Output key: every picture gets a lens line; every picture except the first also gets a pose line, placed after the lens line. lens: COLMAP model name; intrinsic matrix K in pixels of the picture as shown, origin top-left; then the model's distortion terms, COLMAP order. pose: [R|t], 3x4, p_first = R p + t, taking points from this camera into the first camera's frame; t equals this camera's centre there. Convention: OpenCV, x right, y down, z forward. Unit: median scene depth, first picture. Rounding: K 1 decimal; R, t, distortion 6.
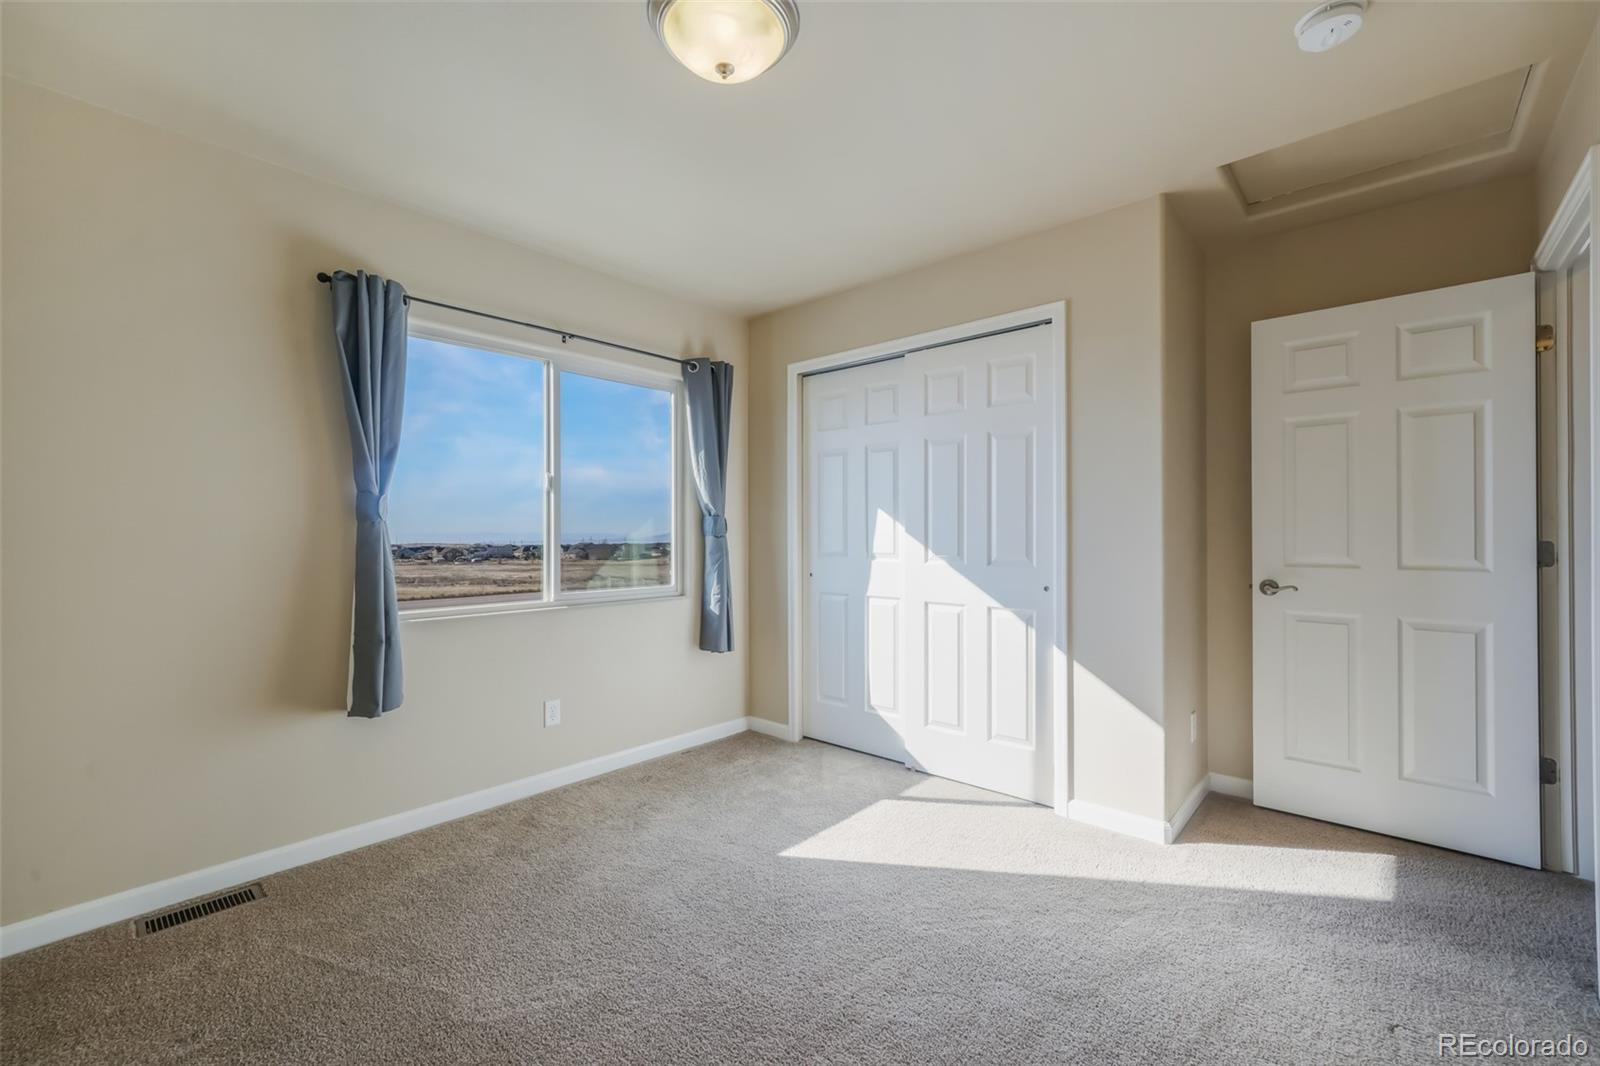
lens RADIAL K [[663.8, 0, 798.8], [0, 663.8, 534.7], [0, 0, 1]] dist [0.010099, 0.000135]
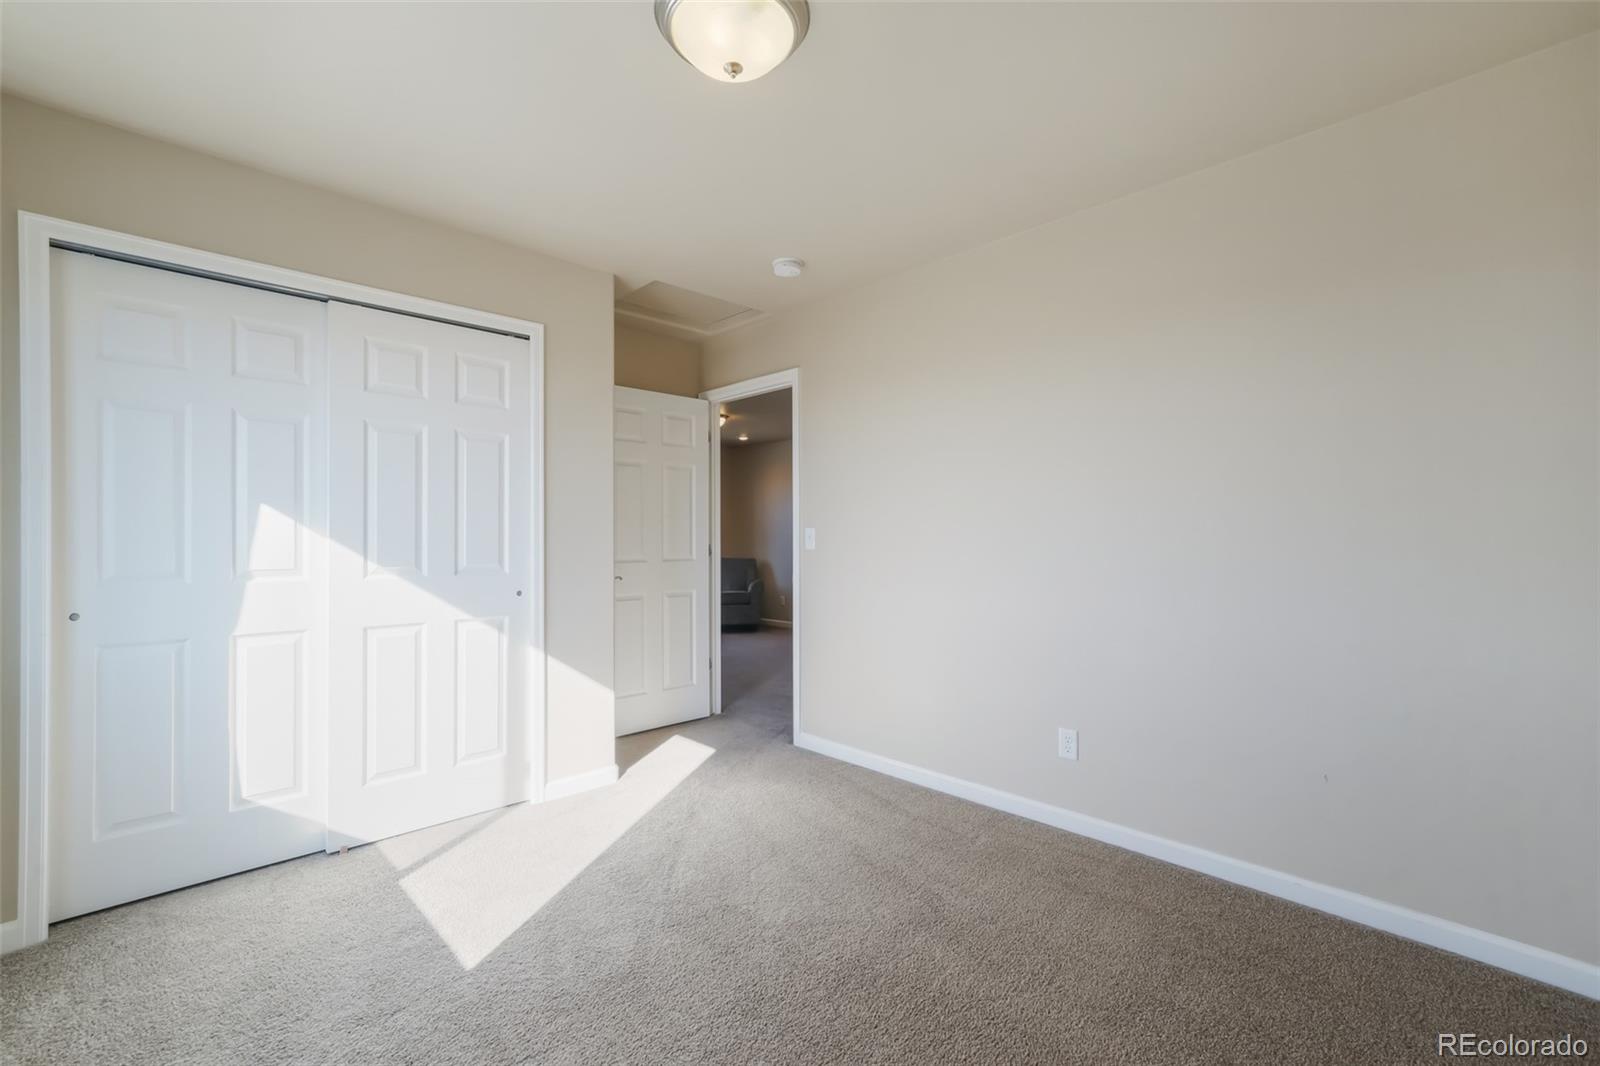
lens RADIAL K [[687.2, 0, 798.9], [0, 687.2, 531.9], [0, 0, 1]] dist [-0.000487, 0.001543]
pose [[0.074778, 0.005587, 0.997185, -0.611564], [-0.001609, 0.999984, -0.005482, -0.008608], [-0.997199, -0.001194, 0.074786, 0.447478]]
